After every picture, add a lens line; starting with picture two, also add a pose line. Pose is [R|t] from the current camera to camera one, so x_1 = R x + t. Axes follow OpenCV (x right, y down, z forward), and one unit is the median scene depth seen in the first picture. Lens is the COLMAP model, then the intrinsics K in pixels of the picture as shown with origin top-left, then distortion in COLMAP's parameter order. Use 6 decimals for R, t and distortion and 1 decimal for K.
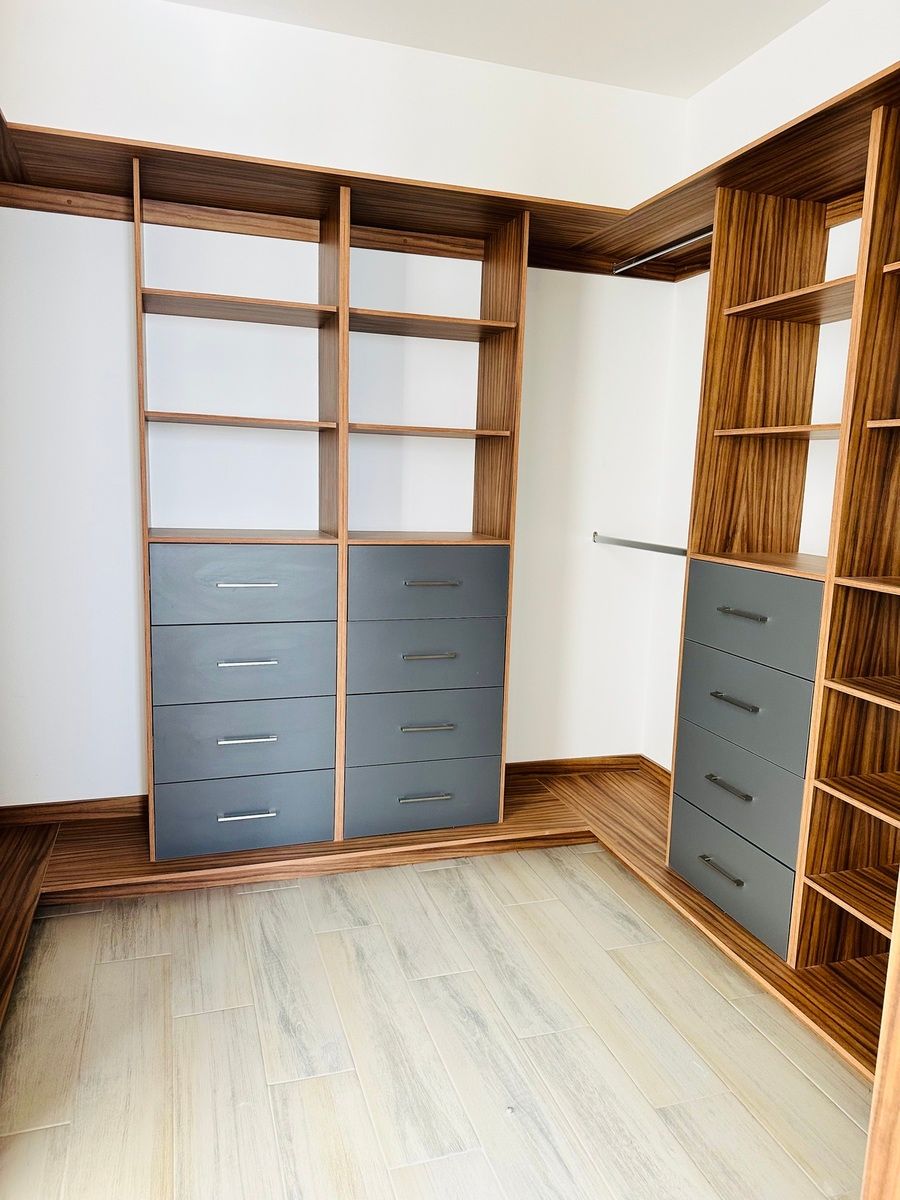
lens RADIAL K [[831.0, 0, 450.0], [0, 831.0, 600.0], [0, 0, 1]] dist [0.081243, -0.108276]
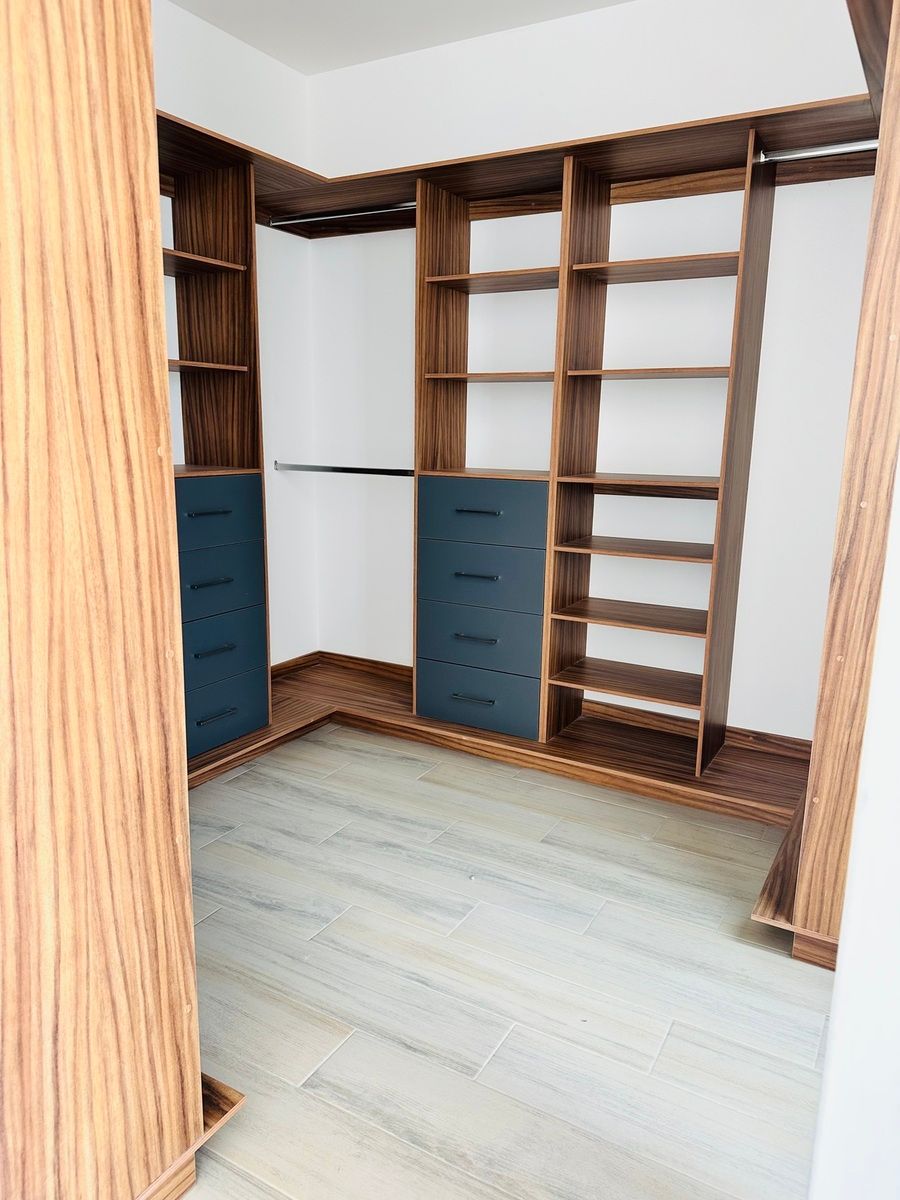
lens RADIAL K [[814.7, 0, 450.0], [0, 814.7, 600.0], [0, 0, 1]] dist [0.093865, -0.132852]
pose [[0.750622, -0.156342, 0.641968, -0.515976], [0.105815, 0.987506, 0.116769, -0.001399], [-0.652204, -0.019719, 0.757787, 0.010459]]
